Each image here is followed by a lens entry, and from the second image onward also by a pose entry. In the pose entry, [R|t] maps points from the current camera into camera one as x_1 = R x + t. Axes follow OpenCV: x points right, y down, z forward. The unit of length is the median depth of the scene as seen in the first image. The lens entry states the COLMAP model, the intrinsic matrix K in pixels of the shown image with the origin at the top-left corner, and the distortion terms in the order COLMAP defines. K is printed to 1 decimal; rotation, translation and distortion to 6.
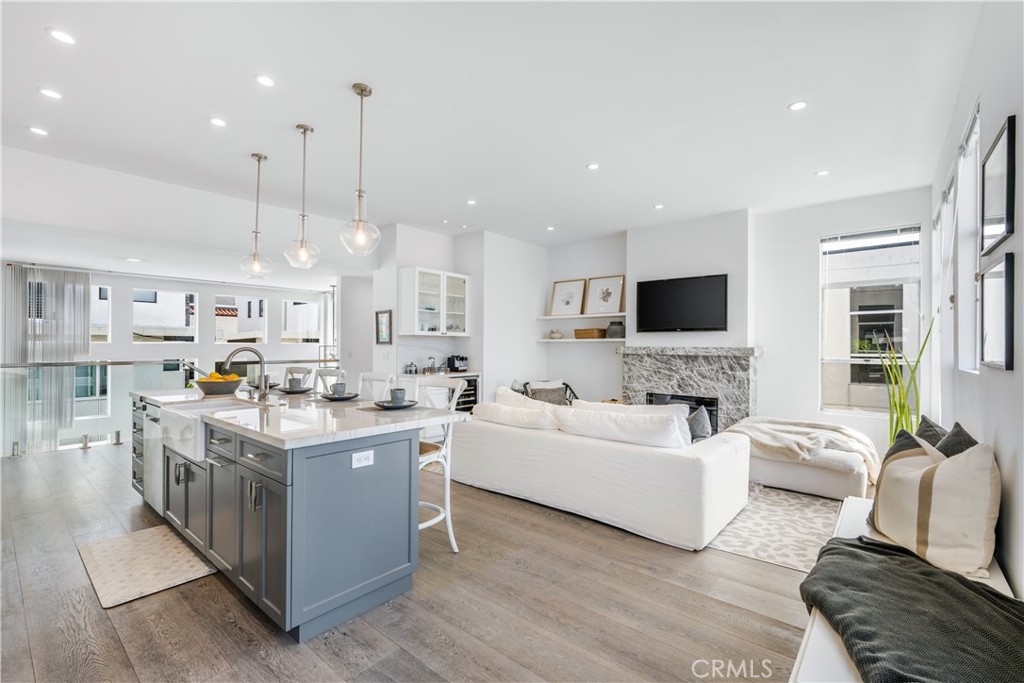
lens RADIAL K [[451.7, 0, 508.7], [0, 451.7, 345.4], [0, 0, 1]] dist [-0.001977, -0.000066]
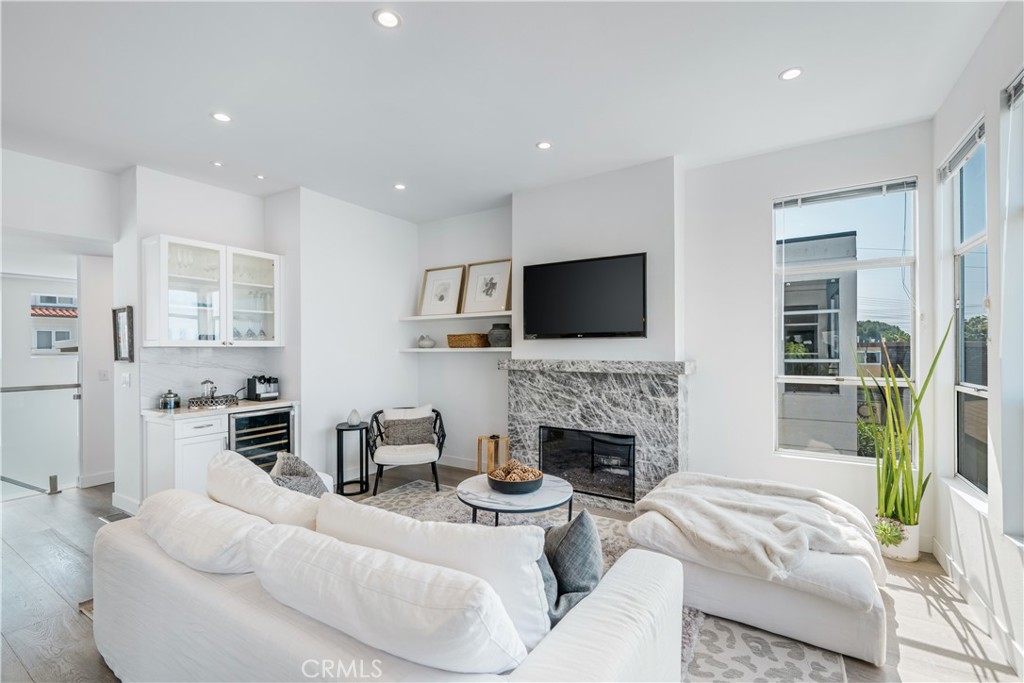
lens RADIAL K [[446.2, 0, 513.7], [0, 446.2, 346.2], [0, 0, 1]] dist [0.000942, 0.000044]
pose [[0.989979, -0.009978, 0.140859, 0.169943], [0.010131, 0.999949, -0.000368, -0.018001], [-0.140848, 0.001791, 0.990030, 0.323019]]
